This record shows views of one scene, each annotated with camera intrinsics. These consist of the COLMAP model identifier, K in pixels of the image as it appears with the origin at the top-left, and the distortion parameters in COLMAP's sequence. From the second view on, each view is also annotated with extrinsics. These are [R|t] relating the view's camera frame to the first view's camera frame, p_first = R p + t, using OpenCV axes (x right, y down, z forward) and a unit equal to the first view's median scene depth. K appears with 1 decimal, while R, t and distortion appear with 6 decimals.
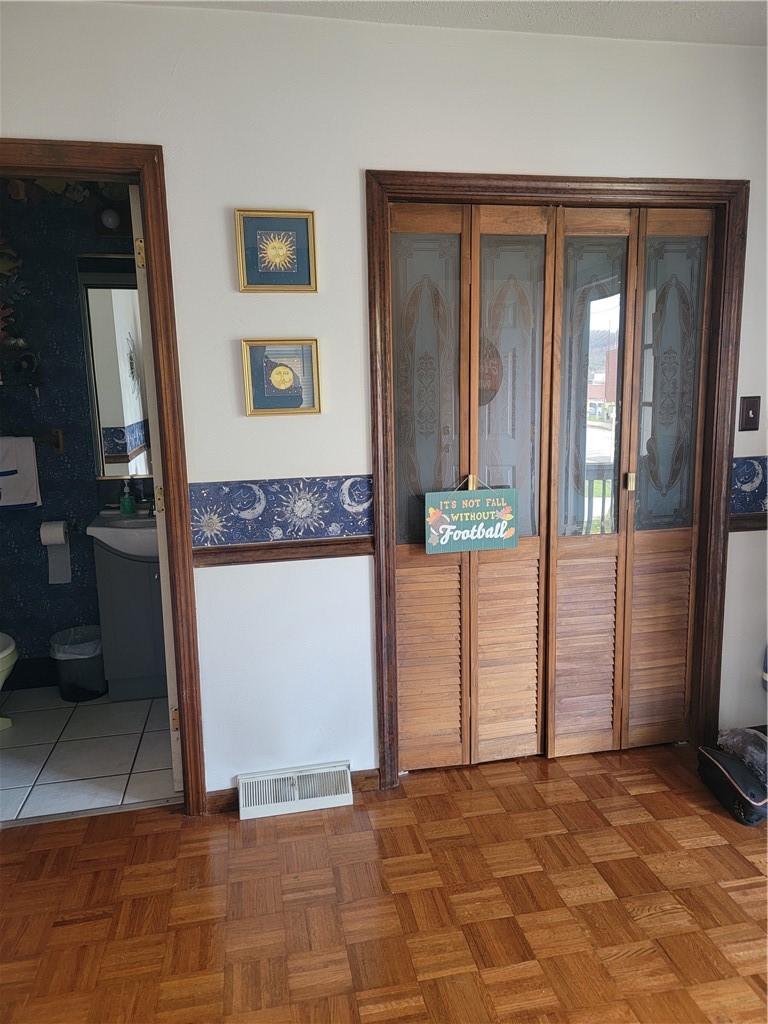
lens RADIAL K [[721.2, 0, 392.9], [0, 721.2, 507.2], [0, 0, 1]] dist [0.085901, -0.073148]
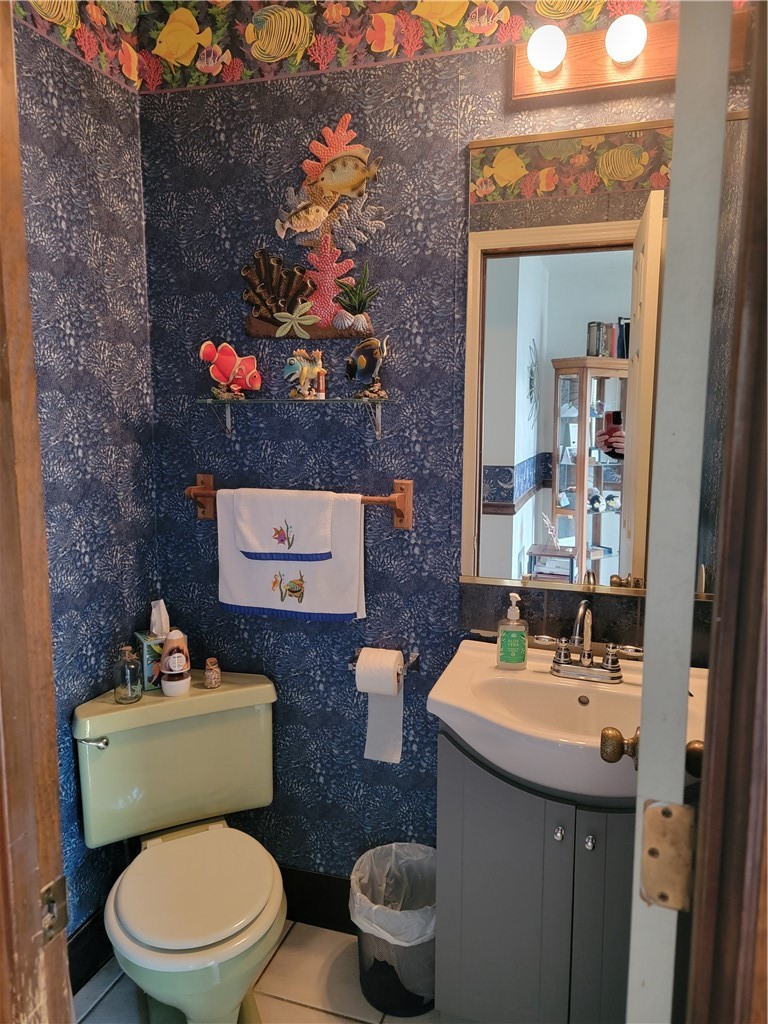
lens RADIAL K [[721.2, 0, 392.9], [0, 721.2, 507.2], [0, 0, 1]] dist [0.085901, -0.073148]
pose [[0.872438, 0.084255, -0.481408, -0.151571], [-0.102813, 0.994625, -0.012246, -0.059091], [0.477789, 0.060179, 0.876411, 0.387939]]
